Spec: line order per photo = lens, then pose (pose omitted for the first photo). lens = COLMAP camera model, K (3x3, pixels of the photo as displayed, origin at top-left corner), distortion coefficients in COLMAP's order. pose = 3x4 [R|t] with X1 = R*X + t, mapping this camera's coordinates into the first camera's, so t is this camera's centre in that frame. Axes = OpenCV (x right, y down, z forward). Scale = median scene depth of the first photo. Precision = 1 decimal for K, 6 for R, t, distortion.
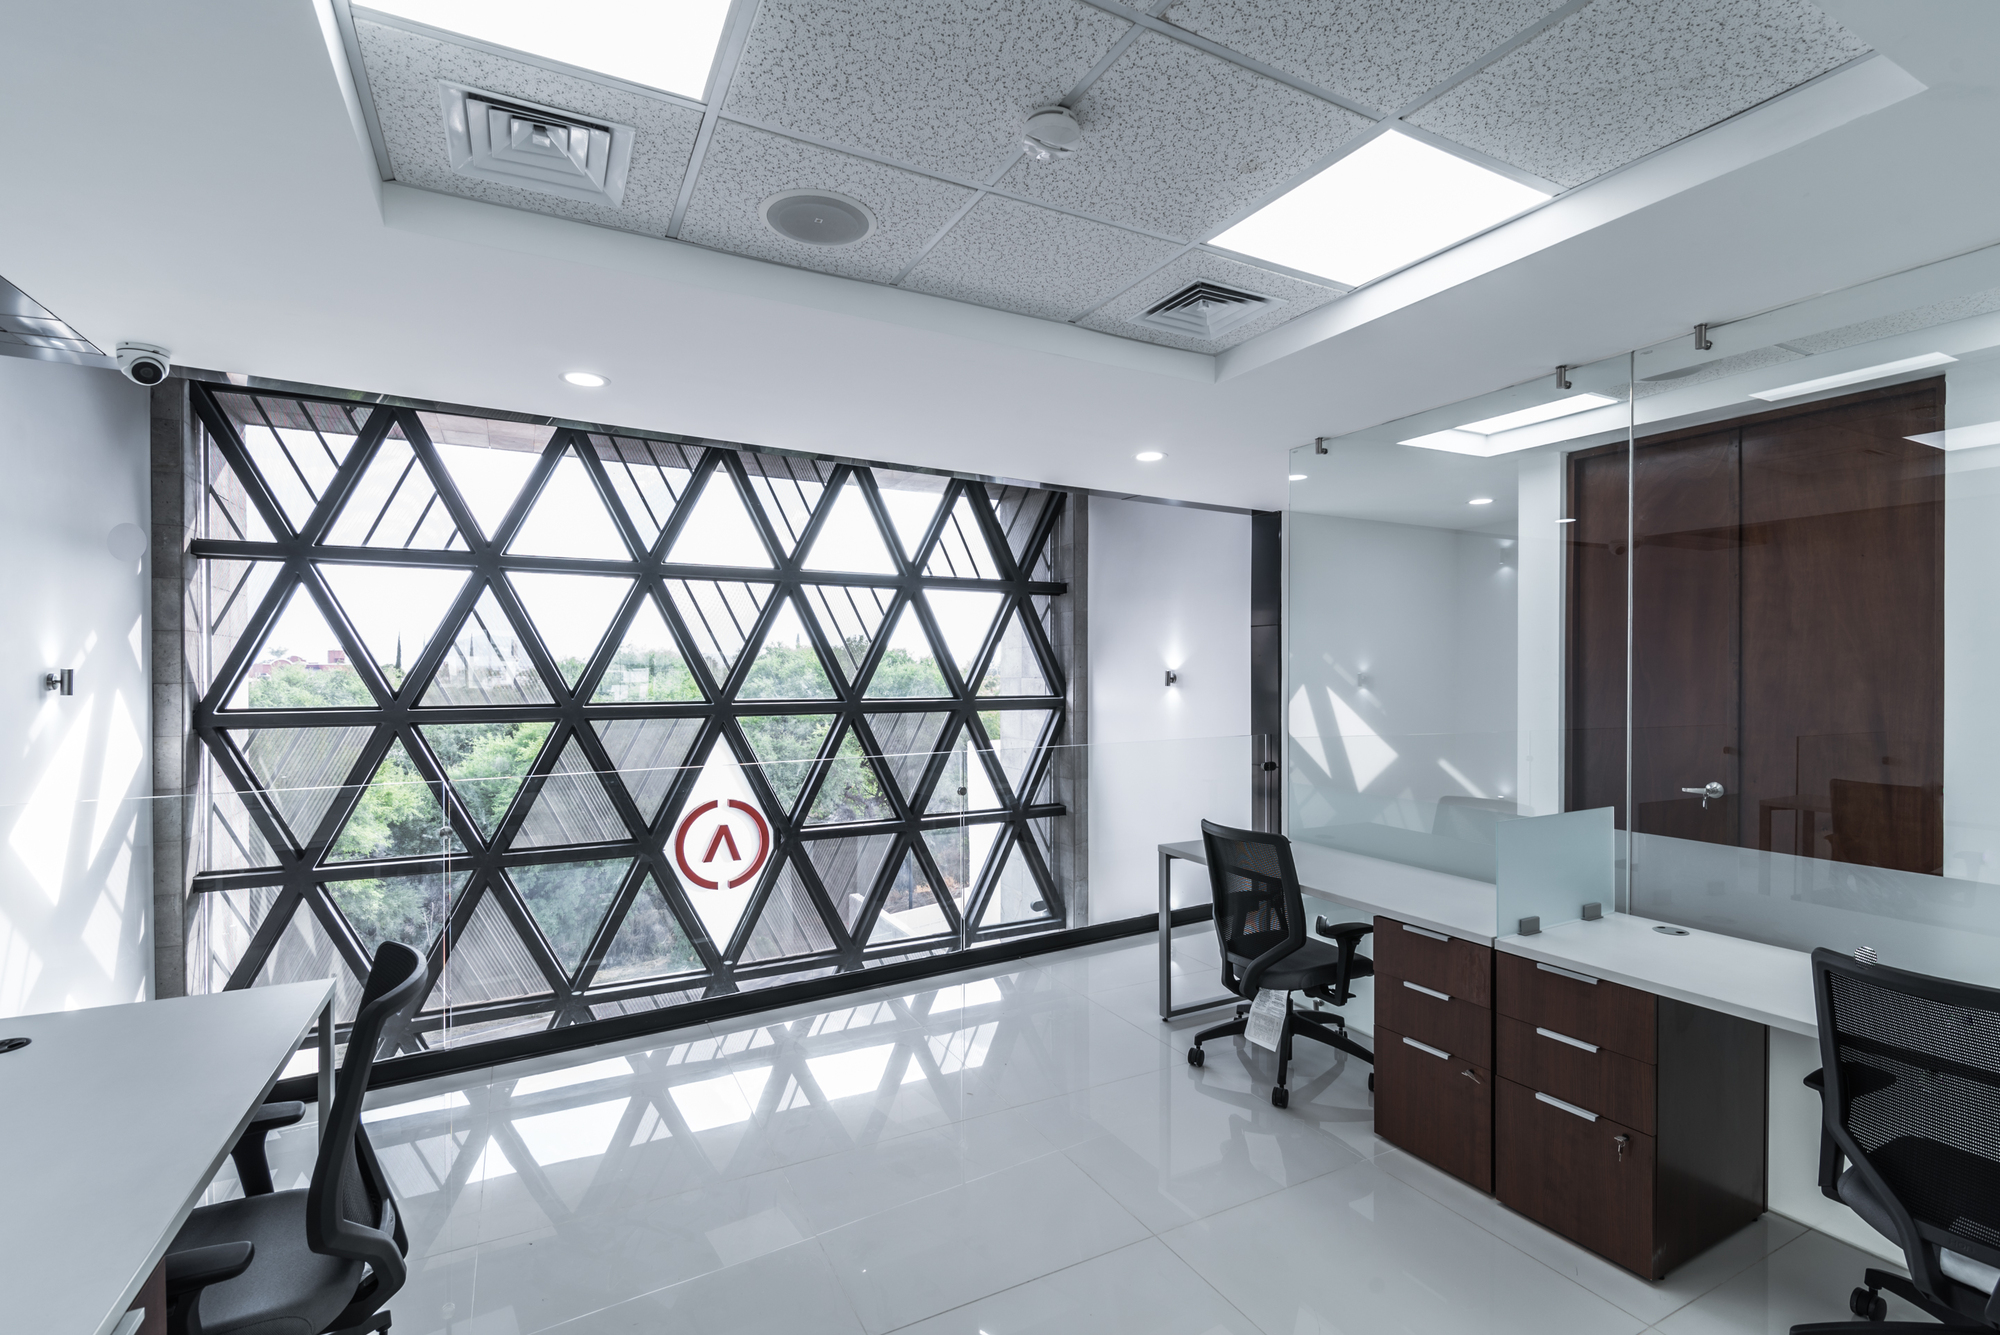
lens RADIAL K [[905.6, 0, 1000.0], [0, 905.6, 667.5], [0, 0, 1]] dist [-0.000284, -0.000120]
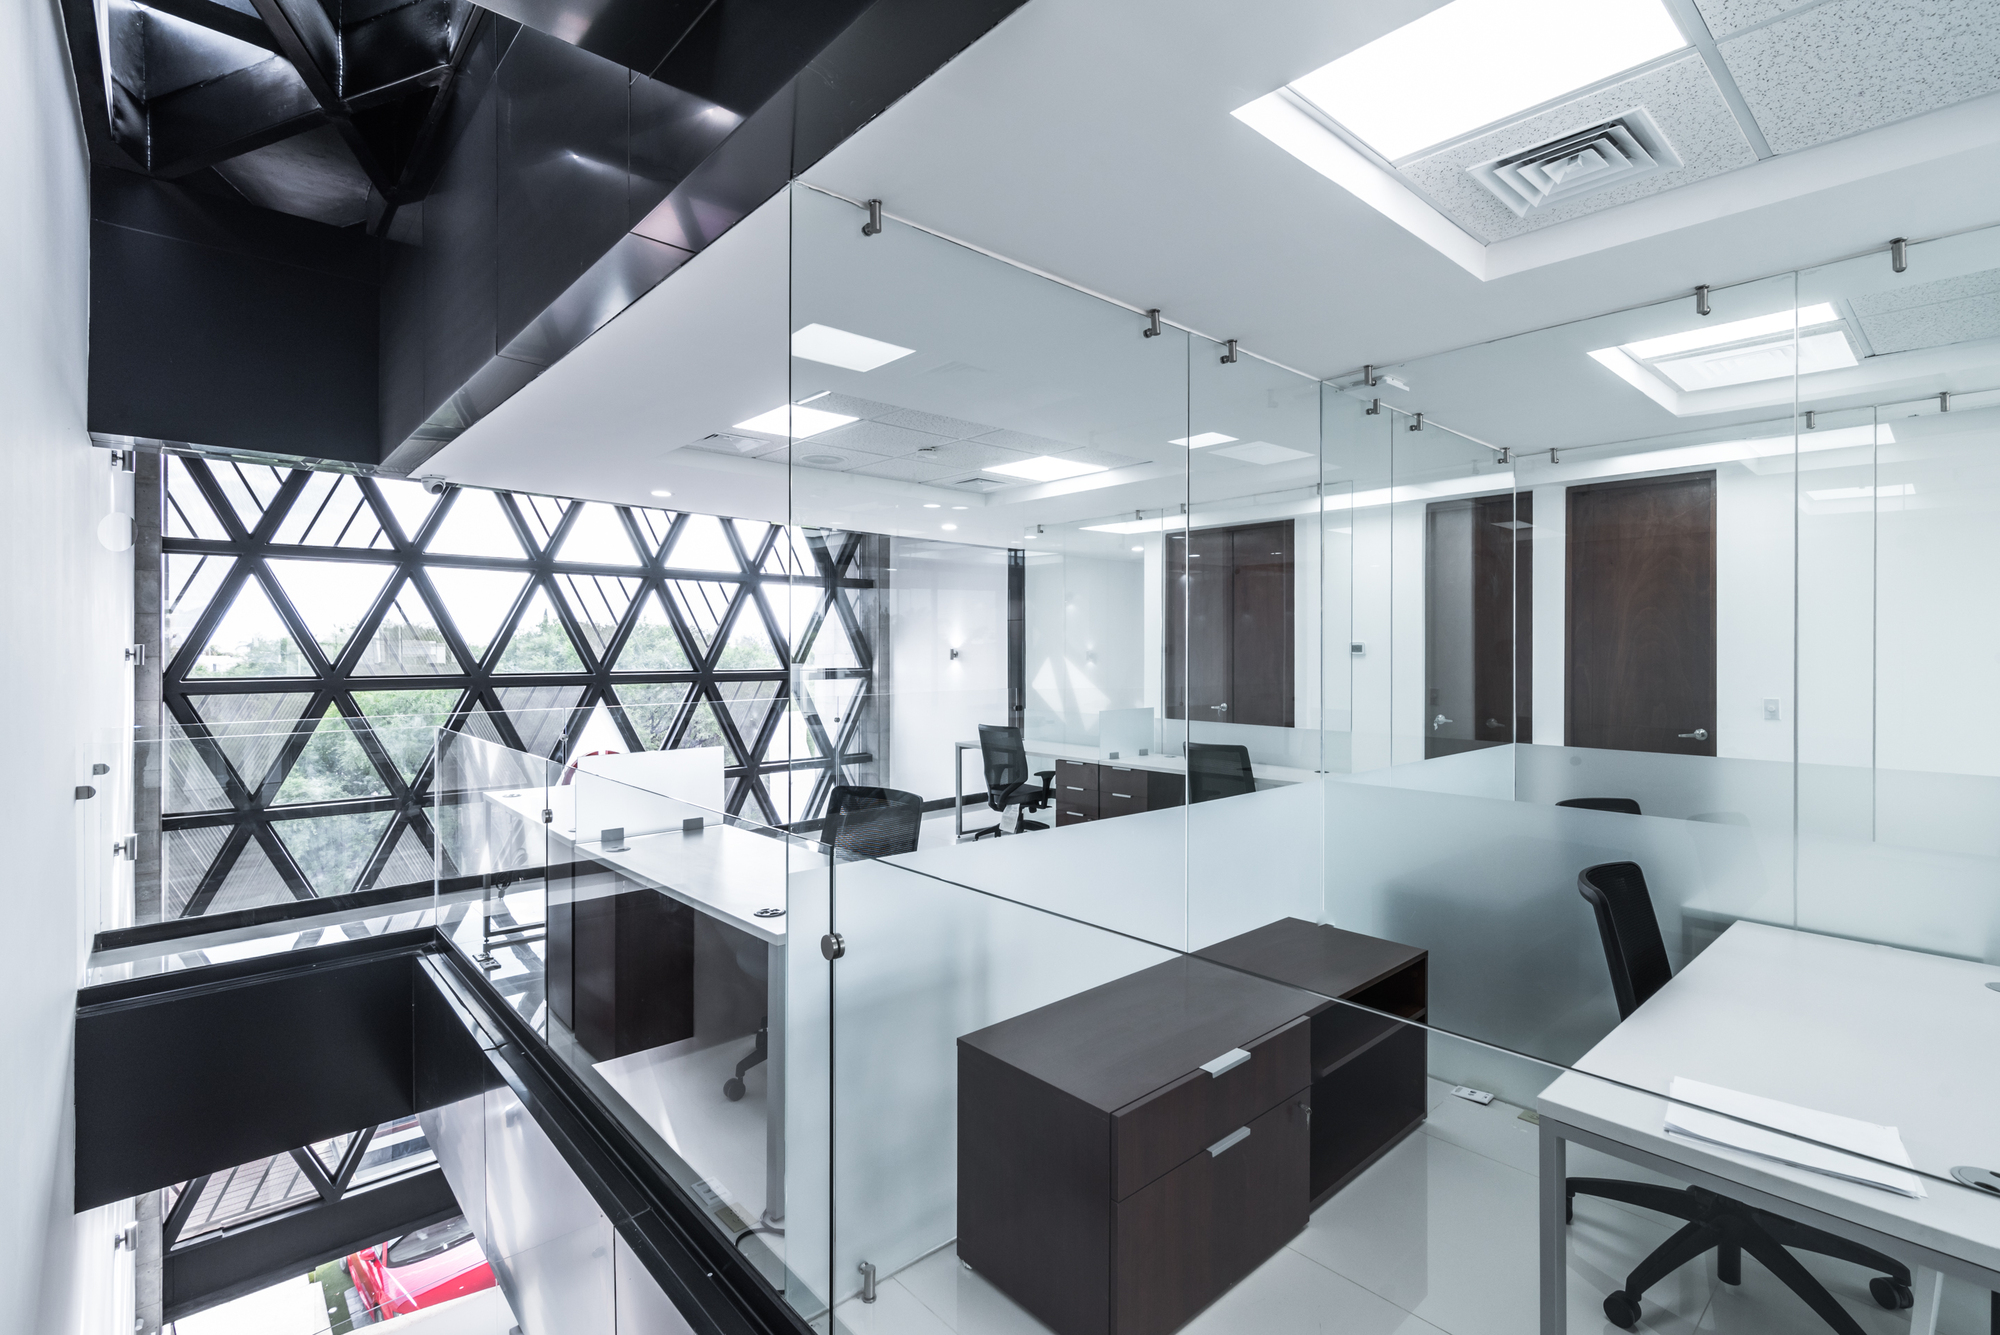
lens RADIAL K [[928.6, 0, 1000.0], [0, 928.6, 667.5], [0, 0, 1]] dist [0.001145, 0.000103]
pose [[0.969151, -0.002822, 0.246451, -0.095704], [-0.002691, 0.999754, 0.022031, 0.000955], [-0.246452, -0.022015, 0.968905, -0.402370]]
